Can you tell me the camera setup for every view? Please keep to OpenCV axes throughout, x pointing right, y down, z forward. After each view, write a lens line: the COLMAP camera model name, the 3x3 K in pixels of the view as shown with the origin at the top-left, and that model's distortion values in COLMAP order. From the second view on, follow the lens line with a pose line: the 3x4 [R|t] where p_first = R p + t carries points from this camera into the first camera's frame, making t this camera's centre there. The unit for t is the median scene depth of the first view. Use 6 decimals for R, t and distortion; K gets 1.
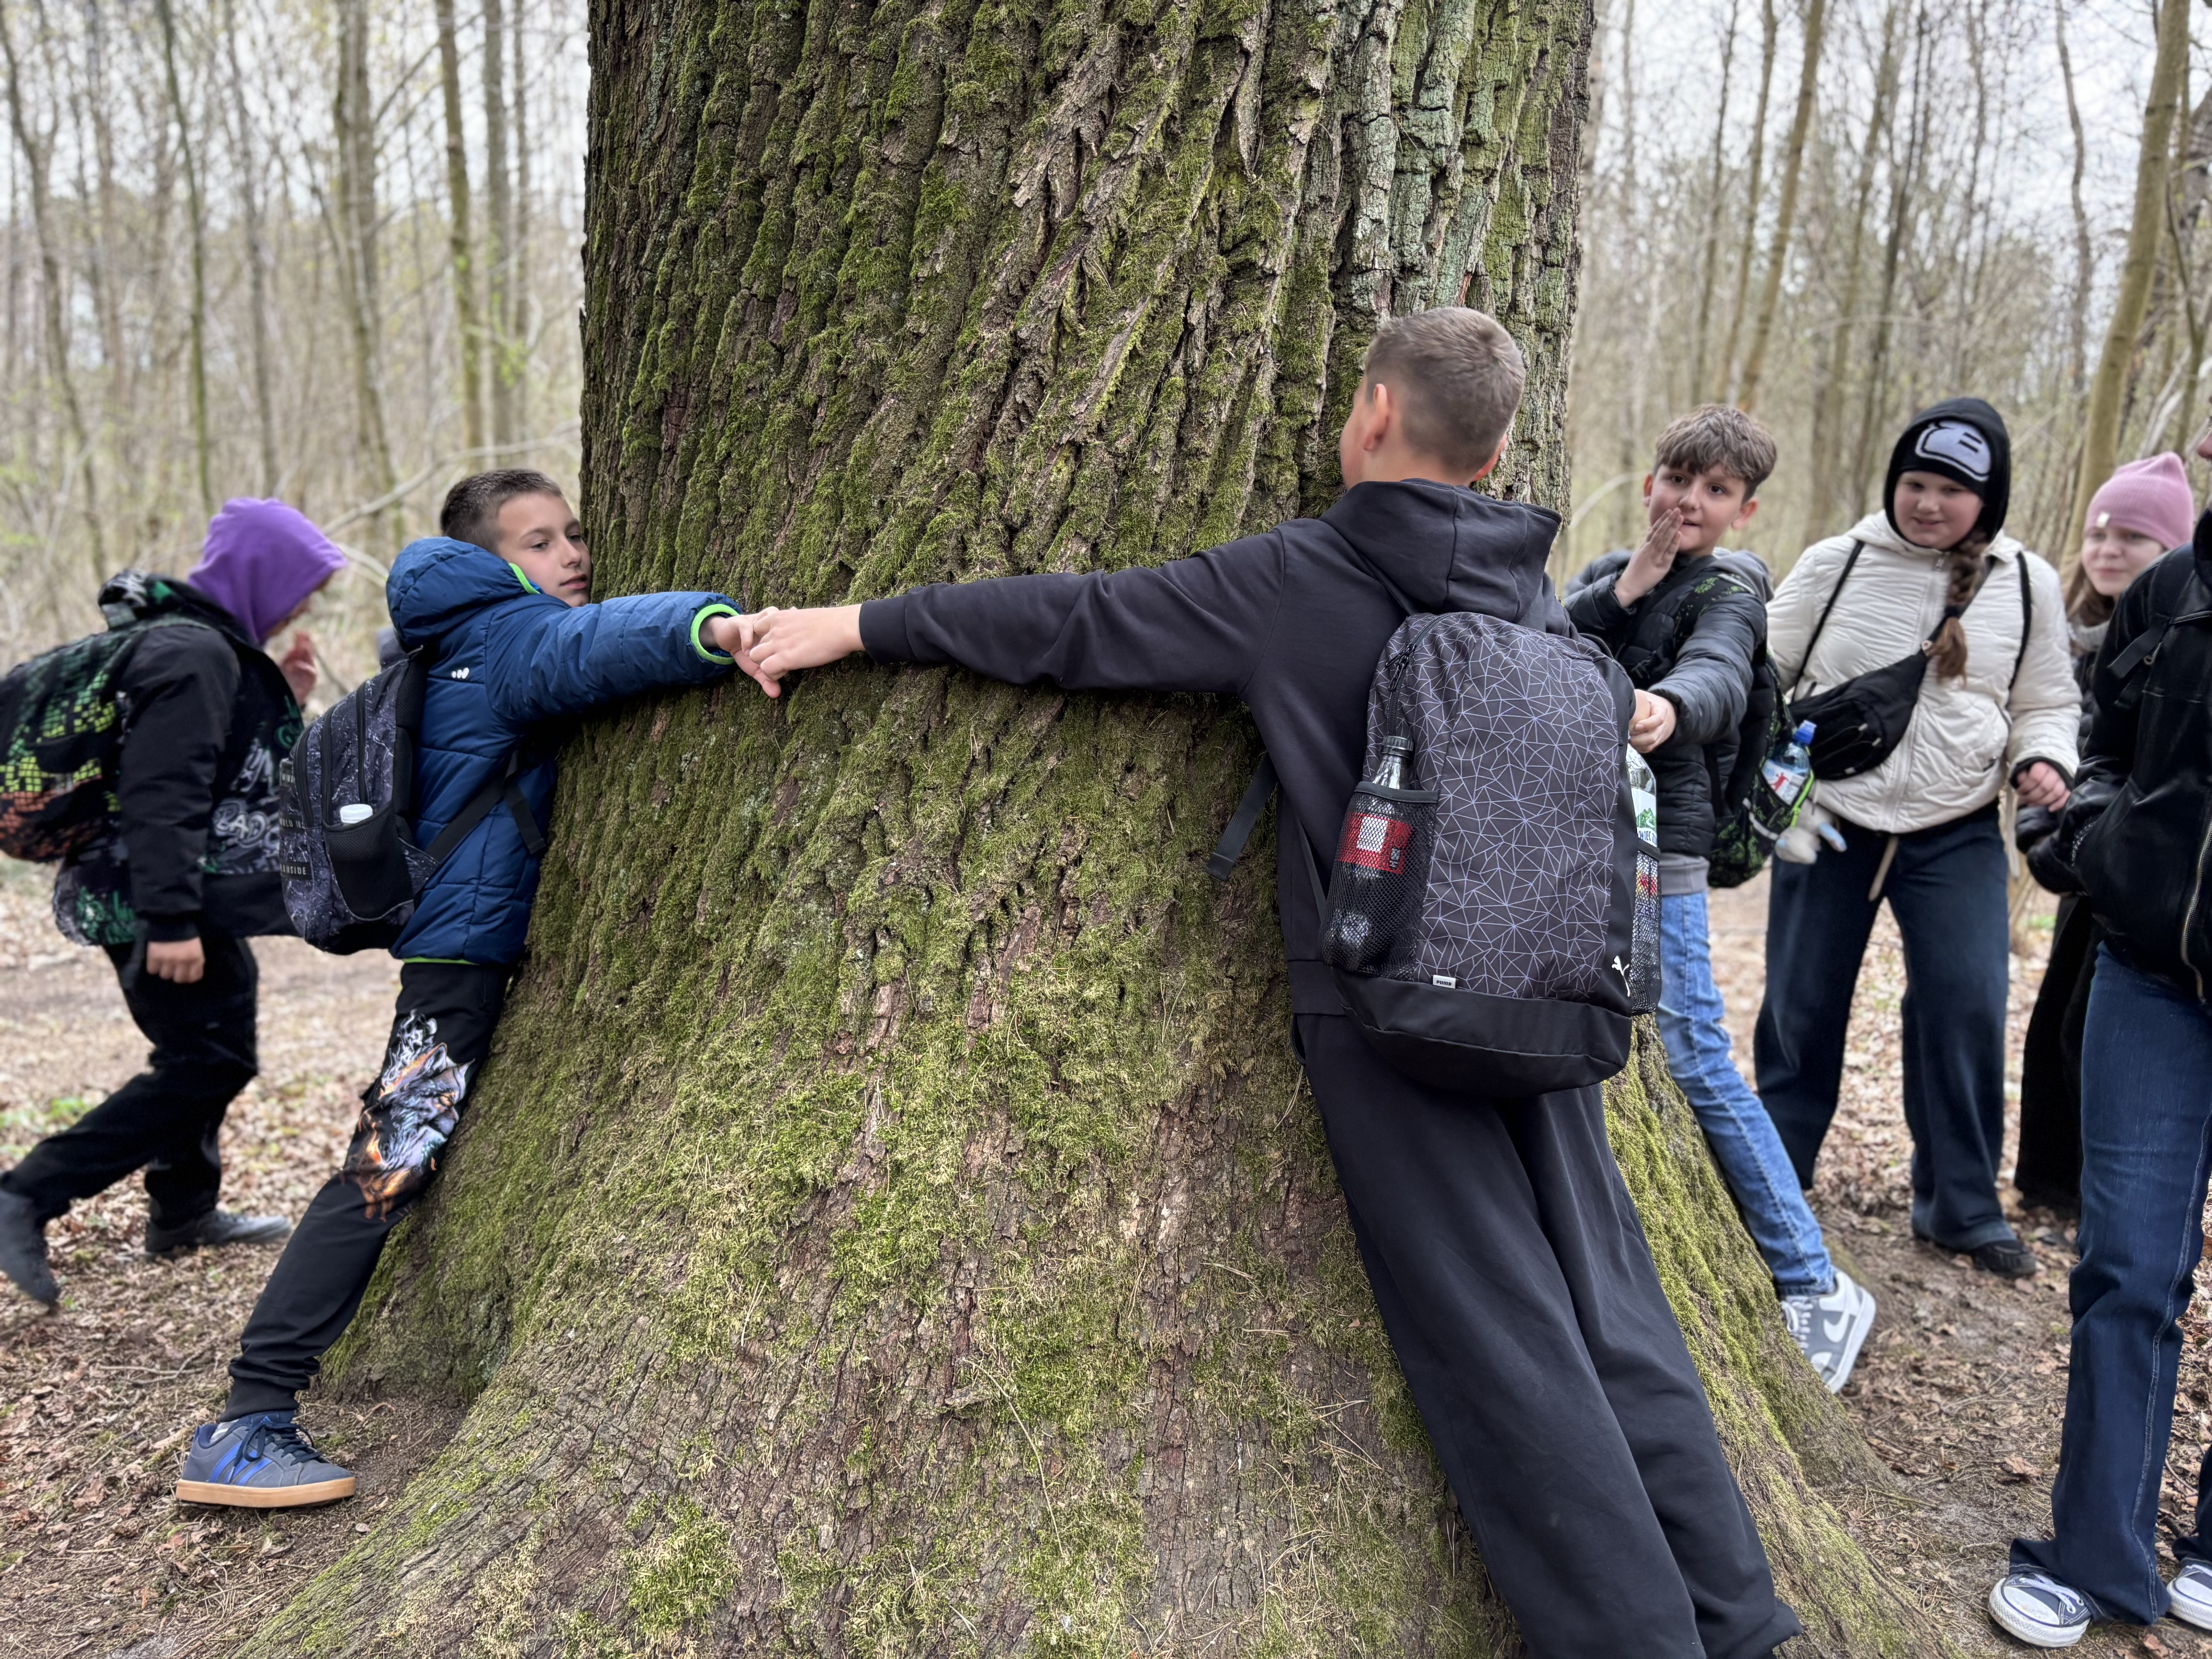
lens RADIAL K [[1661.7, 0, 1106.0], [0, 1661.7, 829.5], [0, 0, 1]] dist [0.055256, -0.216914]
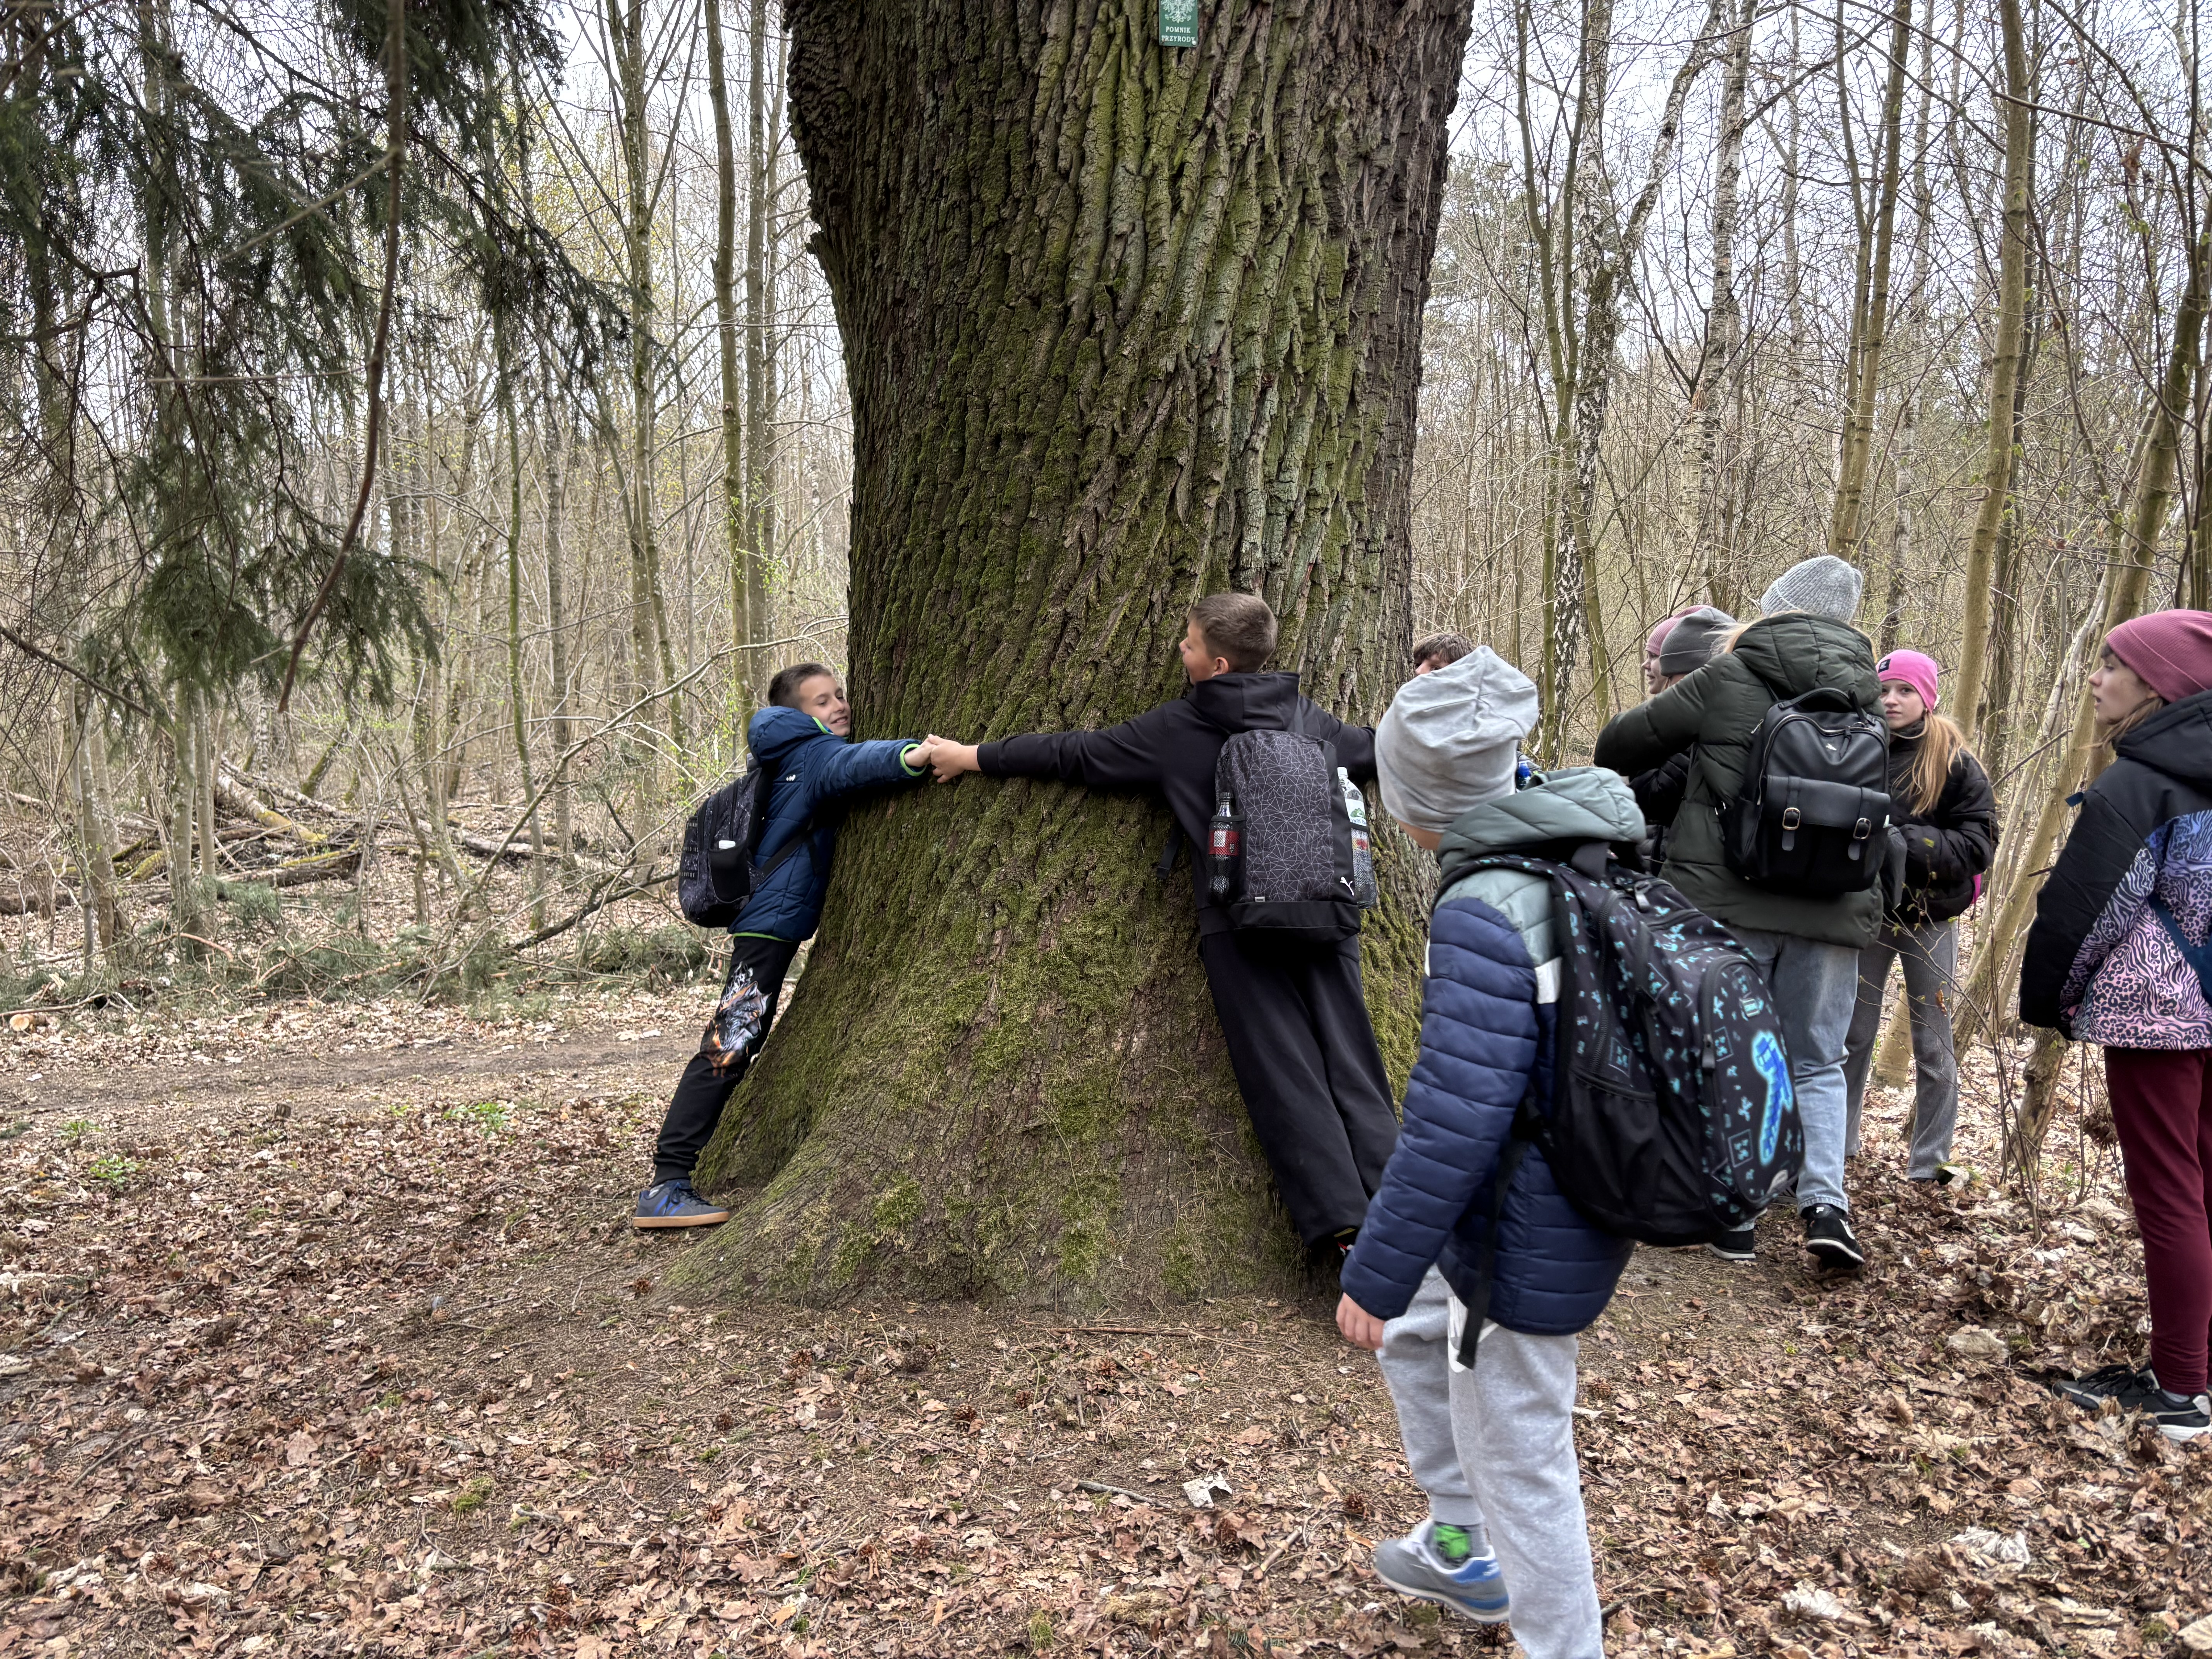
lens RADIAL K [[1676.5, 0, 1106.0], [0, 1676.5, 829.5], [0, 0, 1]] dist [0.012113, -0.010083]
pose [[0.991708, -0.017631, -0.127298, 0.254842], [0.005133, 0.995188, -0.097850, 0.170412], [0.128410, 0.096385, 0.987026, -0.994790]]
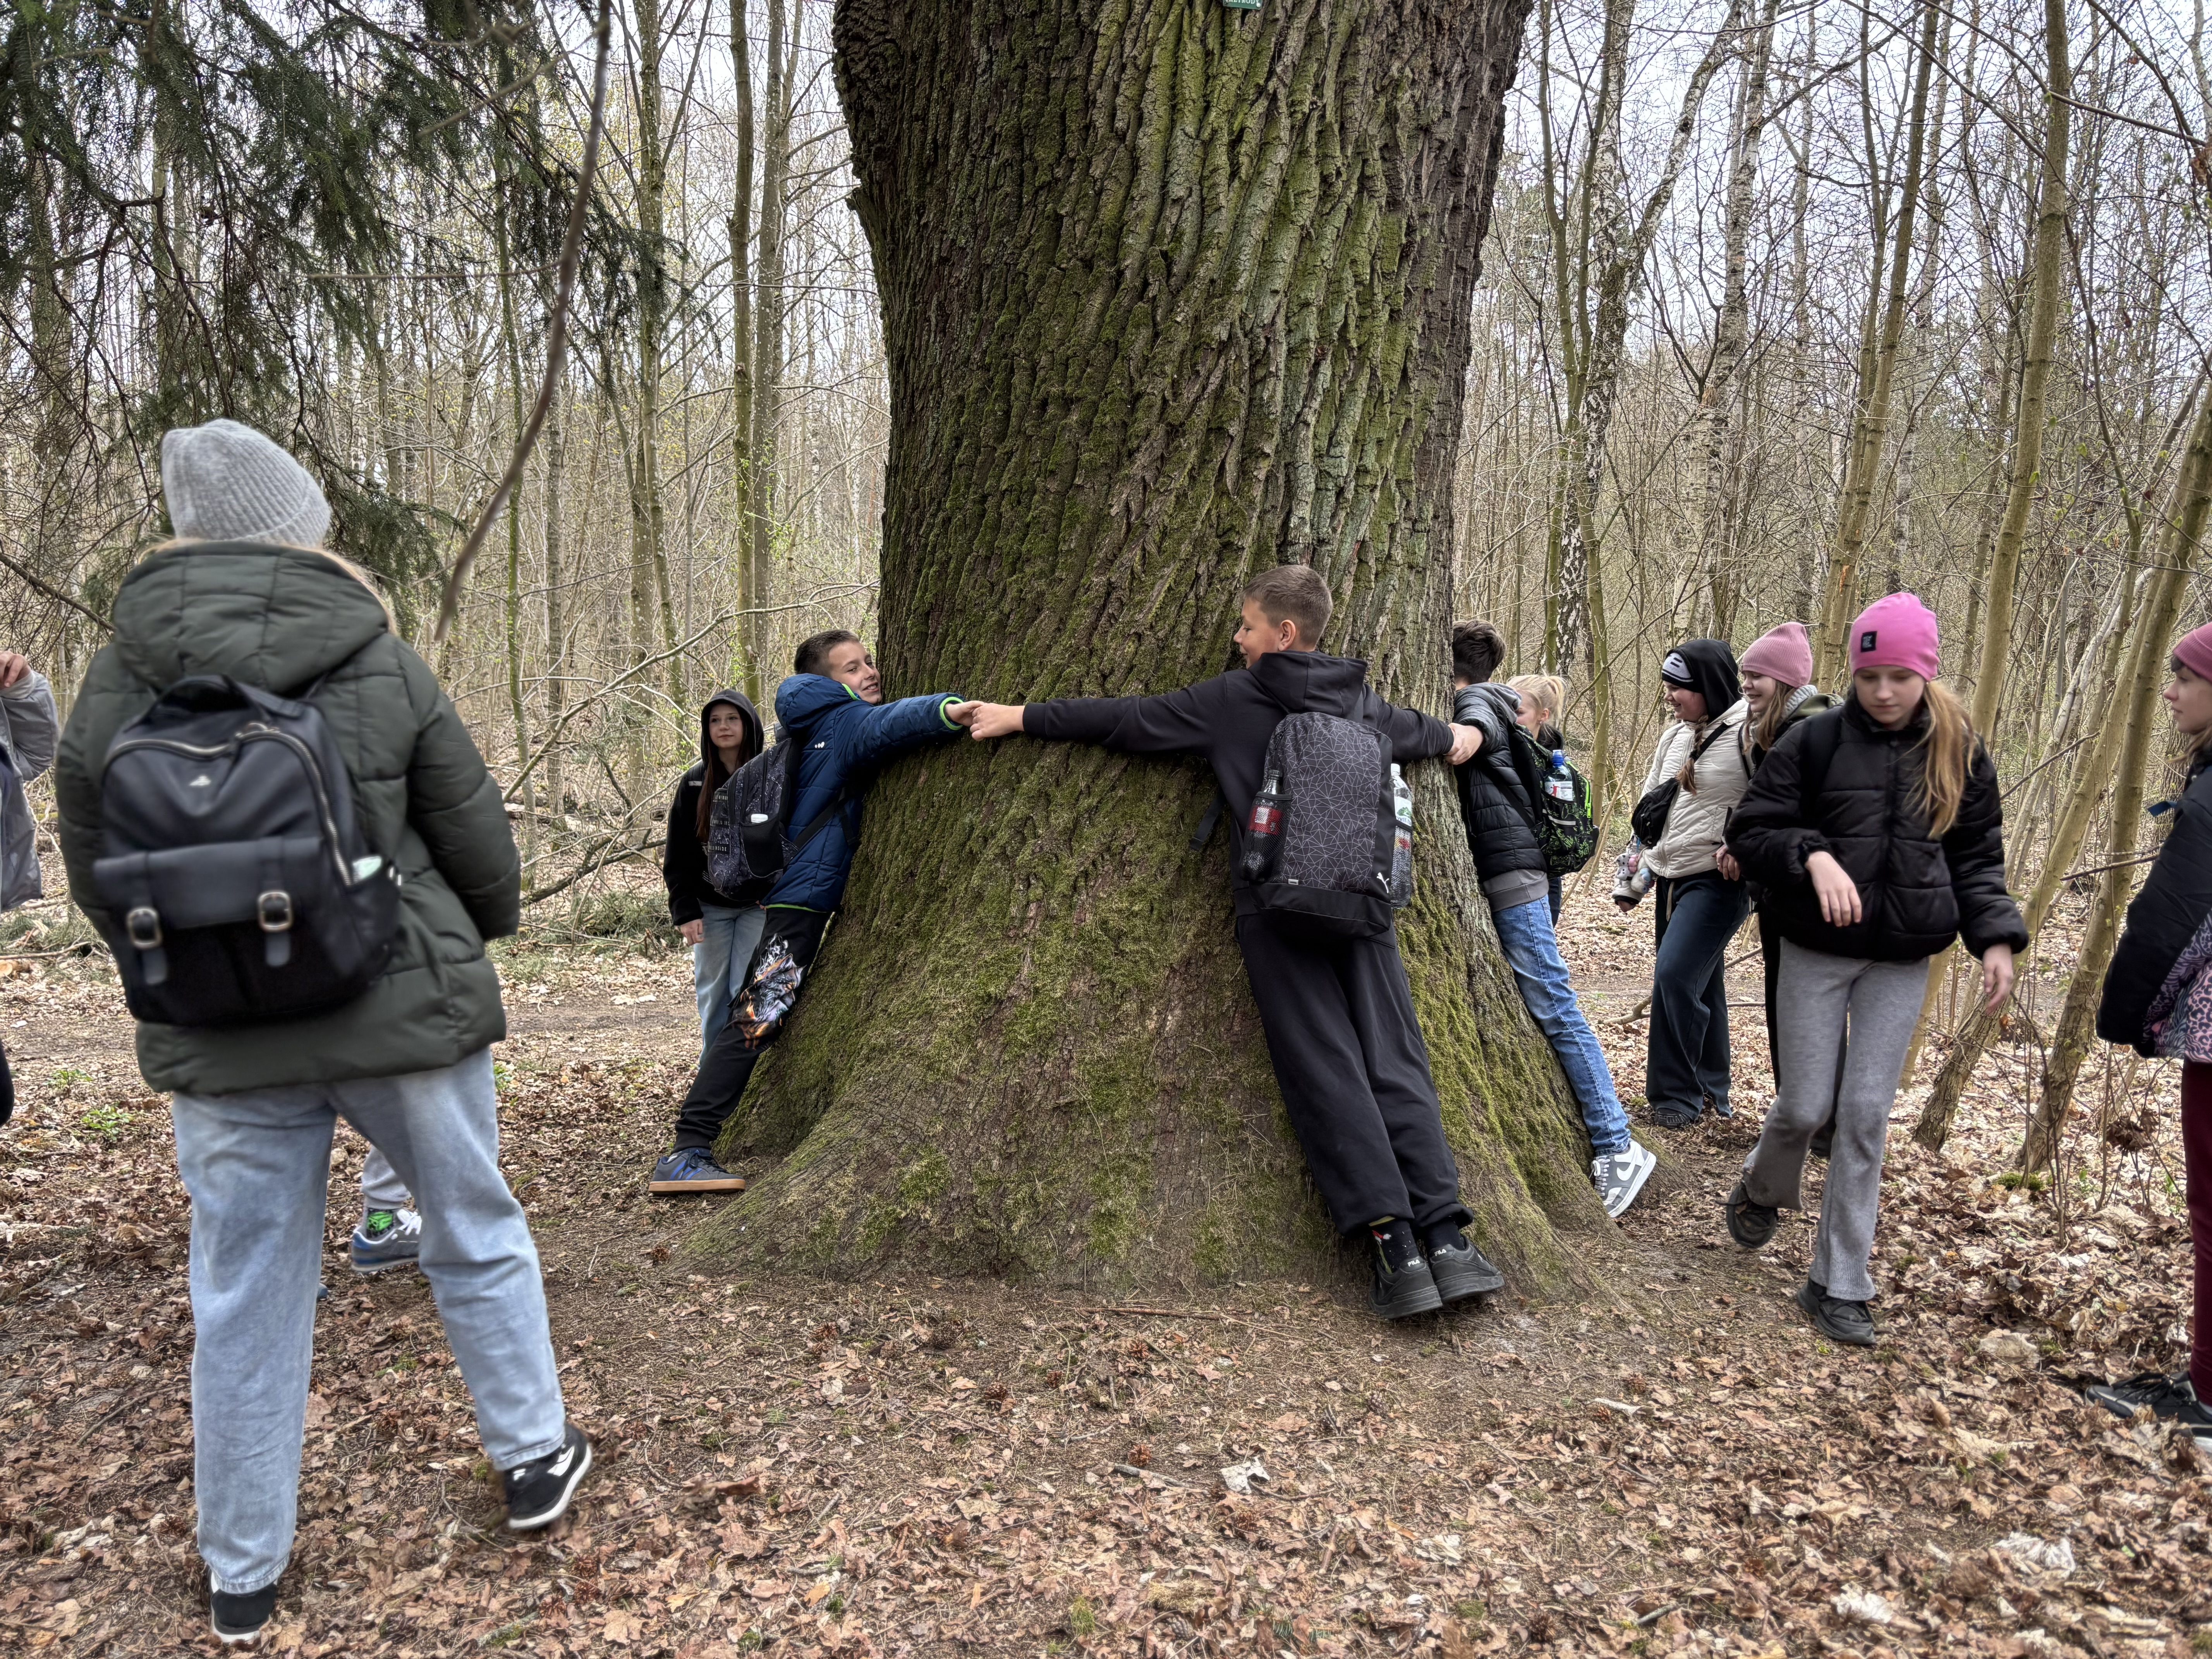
lens RADIAL K [[1679.0, 0, 1124.9], [0, 1679.0, 825.1], [0, 0, 1]] dist [0.011143, -0.008325]
pose [[0.993760, 0.014520, -0.110588, 0.194252], [-0.024372, 0.995798, -0.088269, 0.174042], [0.108842, 0.090414, 0.989939, -0.972208]]
